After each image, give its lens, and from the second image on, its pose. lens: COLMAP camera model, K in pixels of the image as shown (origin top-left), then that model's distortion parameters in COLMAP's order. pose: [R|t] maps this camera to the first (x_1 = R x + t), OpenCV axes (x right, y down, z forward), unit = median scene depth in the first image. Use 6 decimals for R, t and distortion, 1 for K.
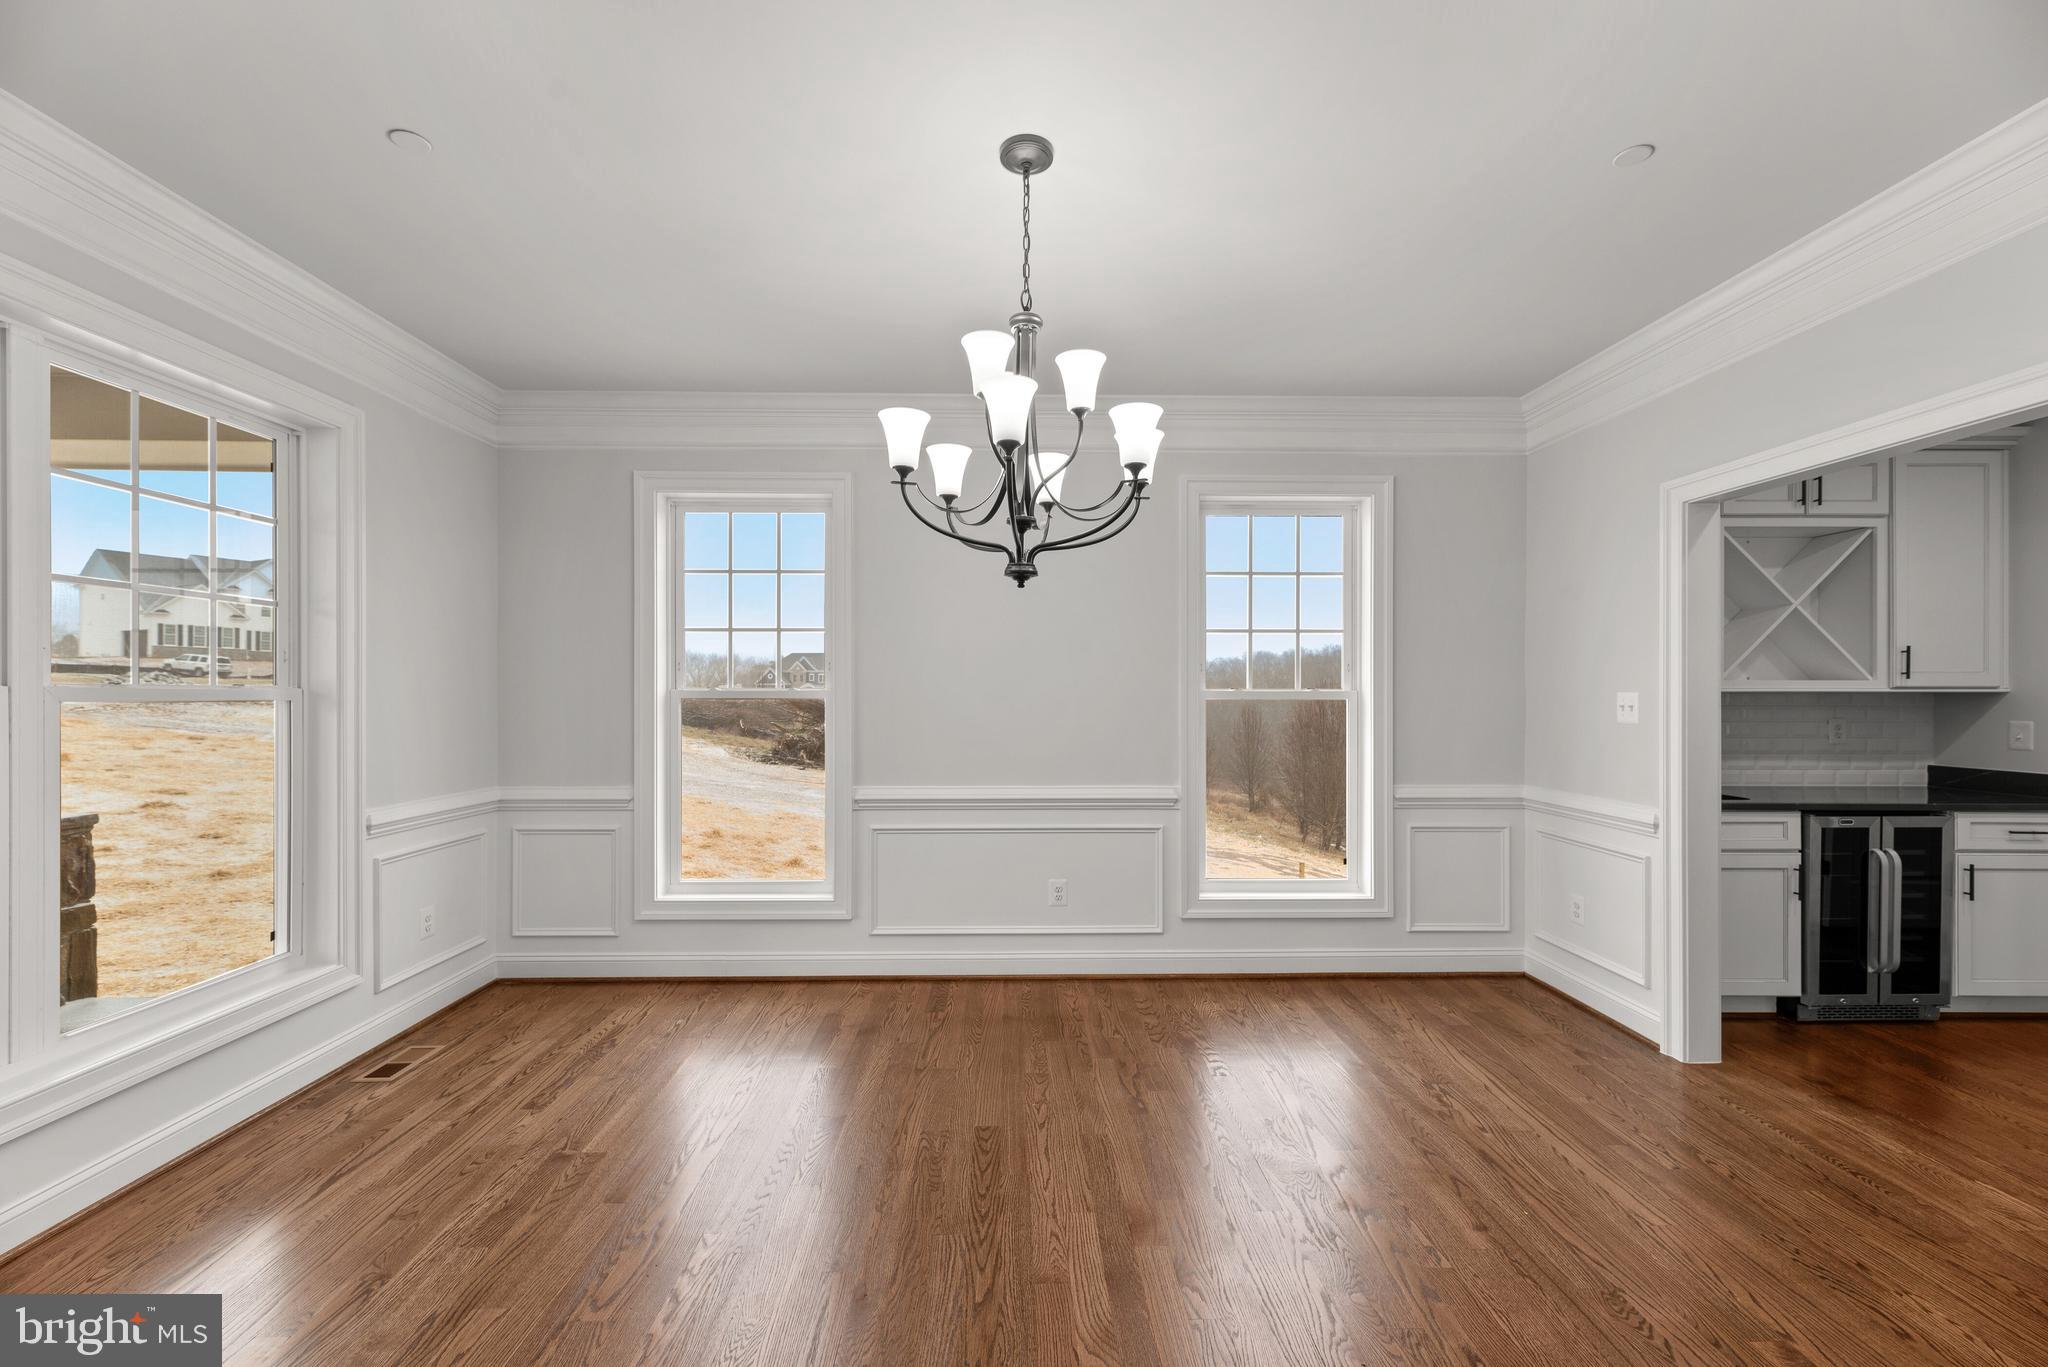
lens RADIAL K [[822.6, 0, 1026.1], [0, 822.6, 689.2], [0, 0, 1]] dist [0.001060, 0.000217]
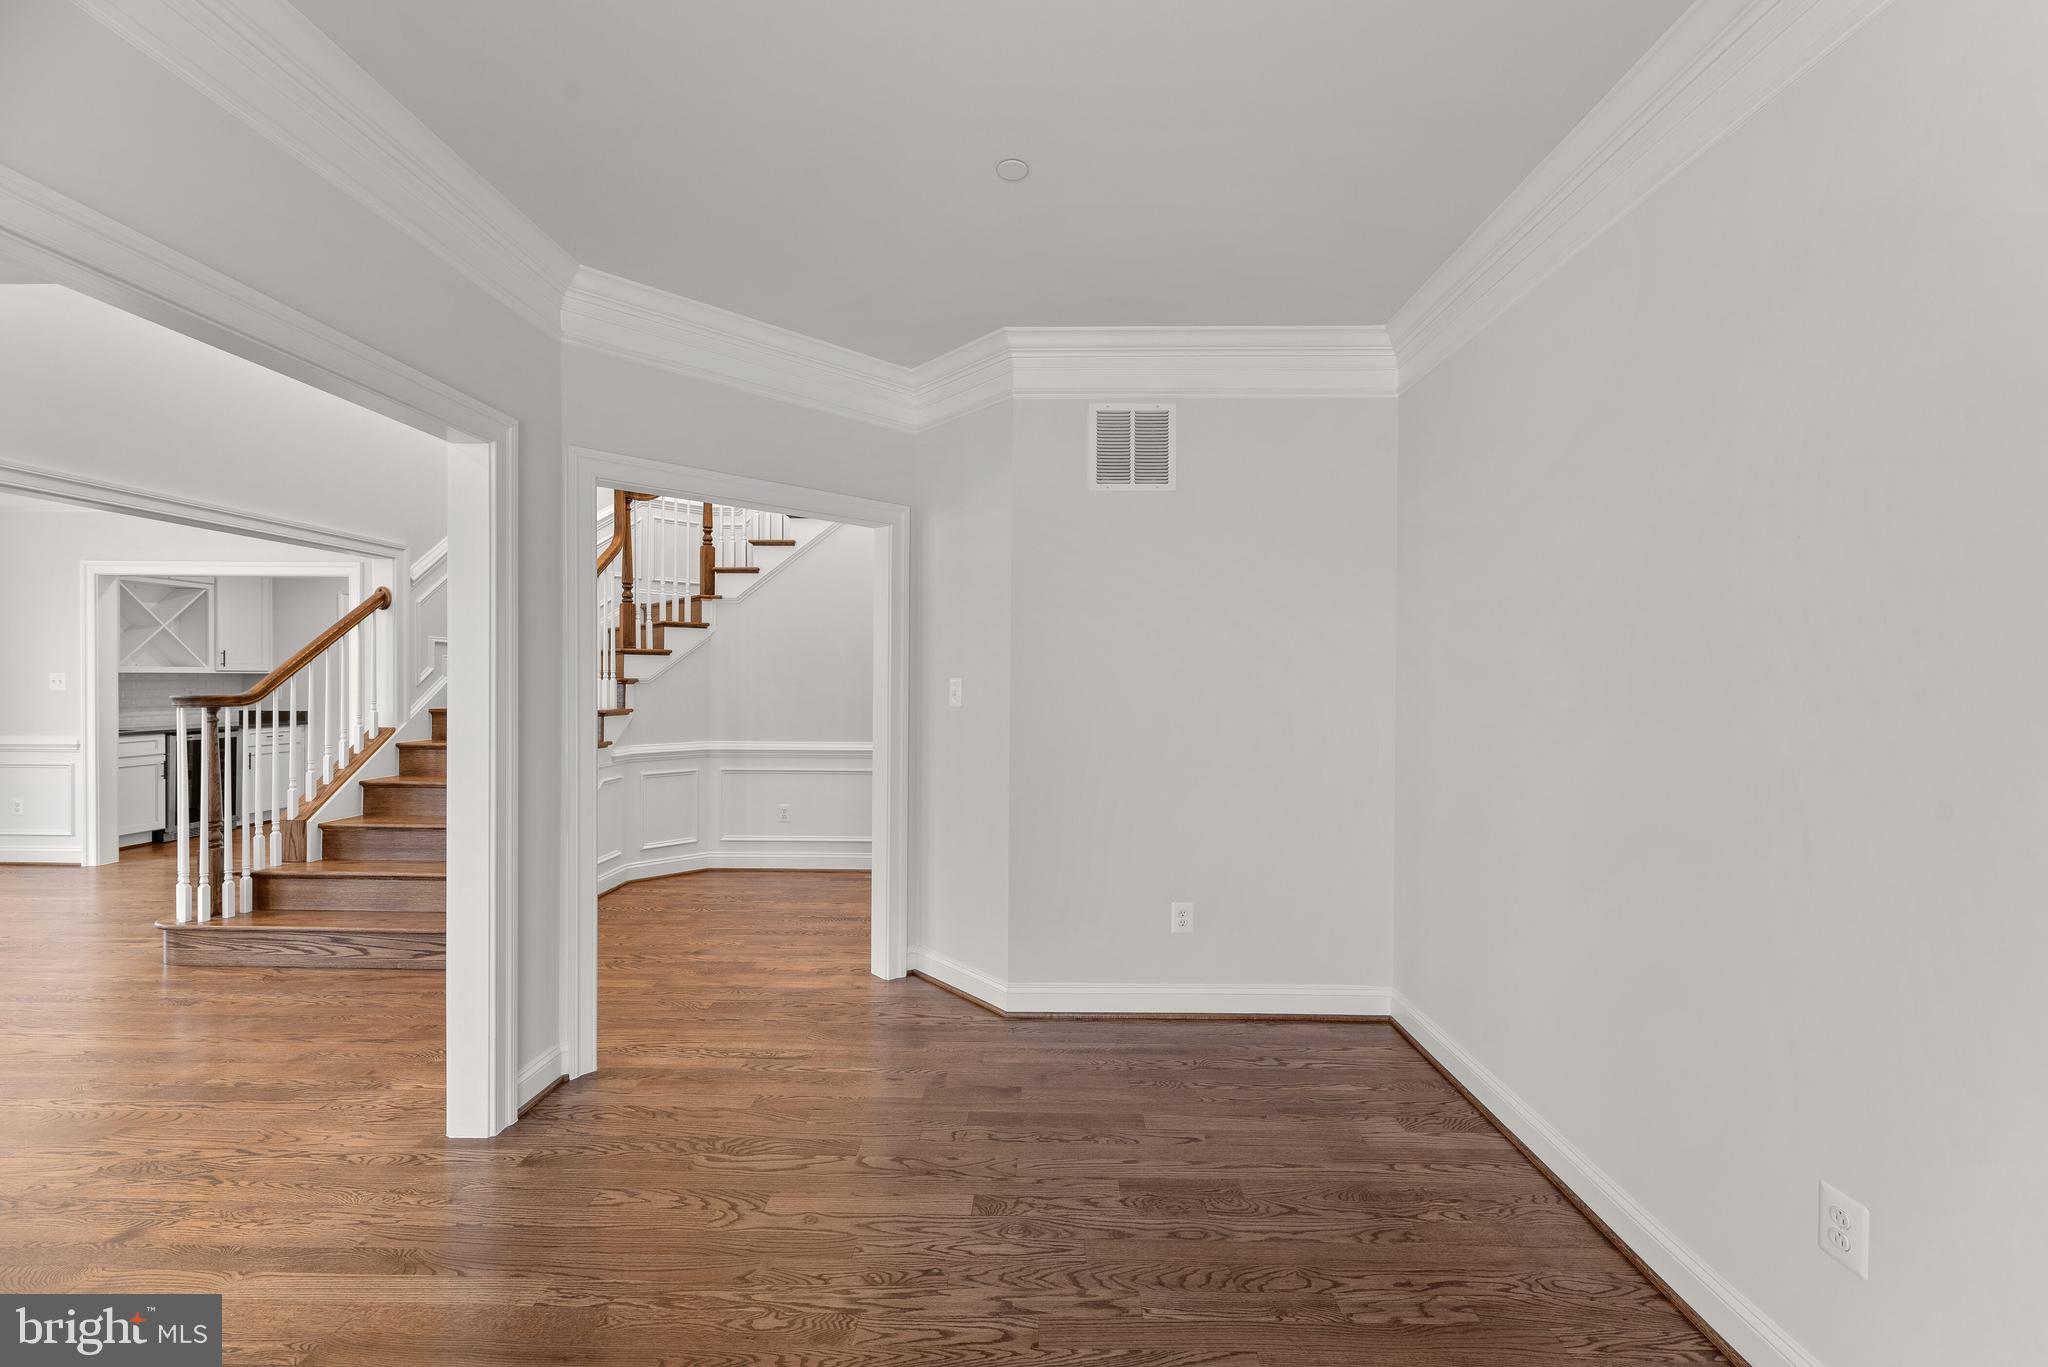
lens RADIAL K [[822.6, 0, 1026.1], [0, 822.6, 689.2], [0, 0, 1]] dist [0.001060, 0.000217]
pose [[0.035402, -0.014169, 0.999273, -0.932766], [-0.010140, 0.999843, 0.014536, -0.007770], [-0.999322, -0.010647, 0.035253, -1.102843]]
